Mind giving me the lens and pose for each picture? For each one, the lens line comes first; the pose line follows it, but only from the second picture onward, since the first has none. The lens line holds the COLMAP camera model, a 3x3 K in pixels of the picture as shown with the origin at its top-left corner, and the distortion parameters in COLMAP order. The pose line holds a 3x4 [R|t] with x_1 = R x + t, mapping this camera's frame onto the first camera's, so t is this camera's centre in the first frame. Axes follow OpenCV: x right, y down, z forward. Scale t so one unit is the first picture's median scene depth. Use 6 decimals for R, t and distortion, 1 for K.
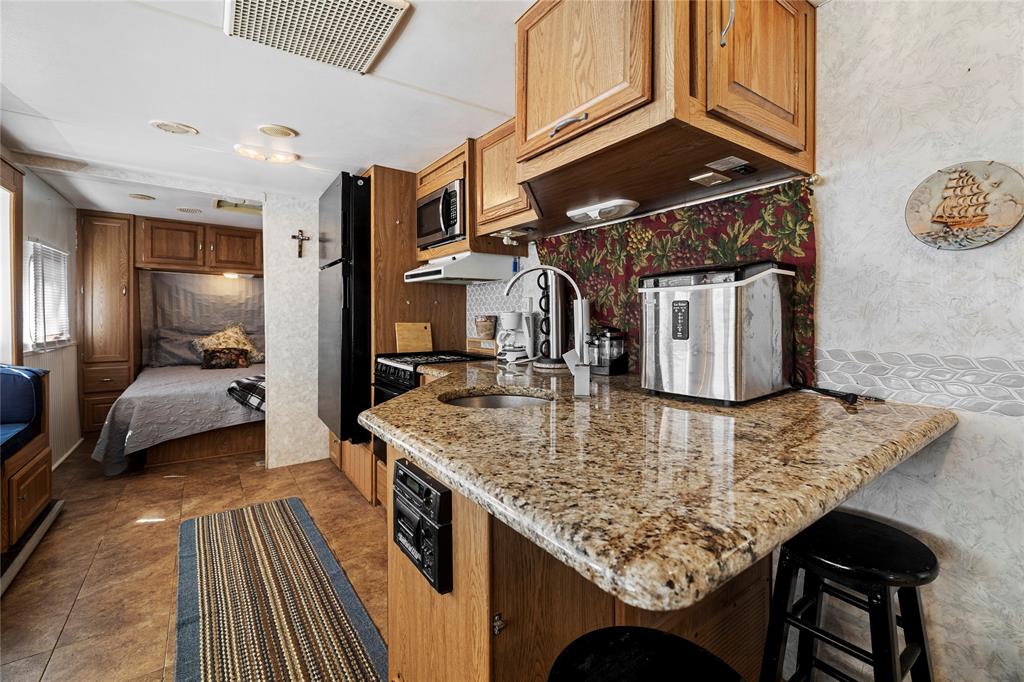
lens RADIAL K [[444.4, 0, 513.7], [0, 444.4, 322.7], [0, 0, 1]] dist [0.000075, 0.000036]
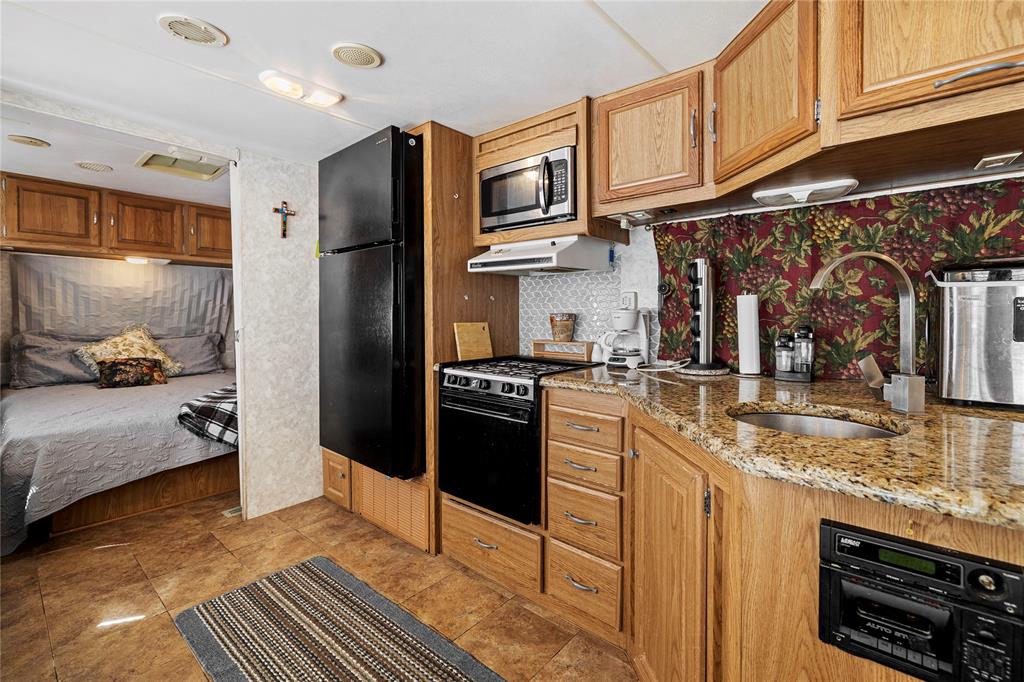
lens RADIAL K [[462.9, 0, 511.1], [0, 462.9, 325.0], [0, 0, 1]] dist [-0.008720, 0.000427]
pose [[0.969737, -0.011101, 0.243897, -0.352072], [0.007967, 0.999873, 0.013832, -0.006475], [-0.244020, -0.011470, 0.969702, 0.163461]]
